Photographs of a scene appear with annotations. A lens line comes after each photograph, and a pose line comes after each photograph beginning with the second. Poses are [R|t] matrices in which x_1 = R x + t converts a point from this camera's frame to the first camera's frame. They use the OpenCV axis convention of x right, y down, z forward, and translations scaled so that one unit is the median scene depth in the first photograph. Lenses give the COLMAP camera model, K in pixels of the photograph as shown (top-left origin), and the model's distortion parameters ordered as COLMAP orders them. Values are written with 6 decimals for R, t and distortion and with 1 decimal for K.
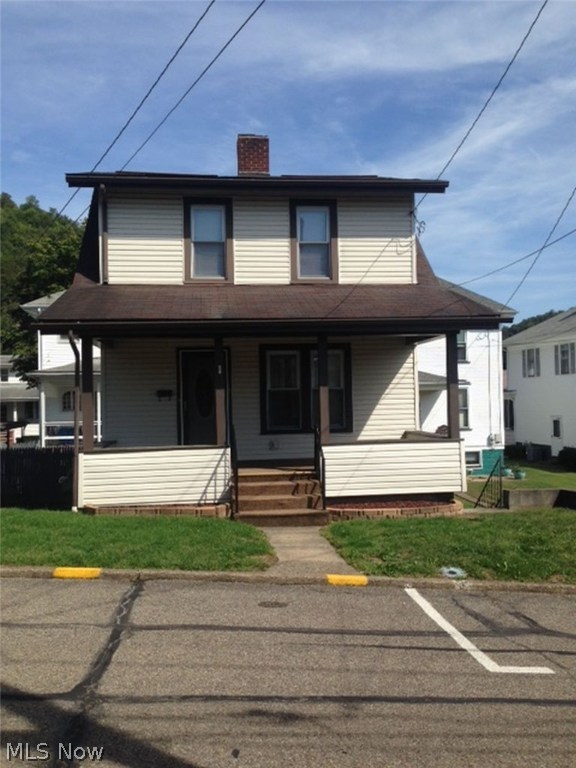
lens RADIAL K [[702.3, 0, 288.0], [0, 702.3, 384.0], [0, 0, 1]] dist [0.086617, 0.003716]
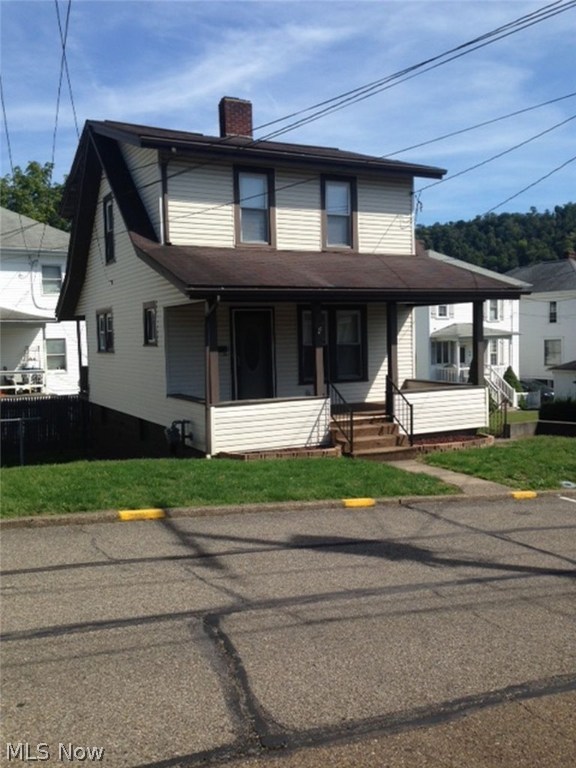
lens RADIAL K [[702.3, 0, 288.0], [0, 702.3, 384.0], [0, 0, 1]] dist [0.086617, 0.003716]
pose [[0.936298, -0.021938, 0.350521, -0.459028], [-0.007423, 0.996588, 0.082201, -0.023337], [-0.351128, -0.079567, 0.932941, -0.050988]]
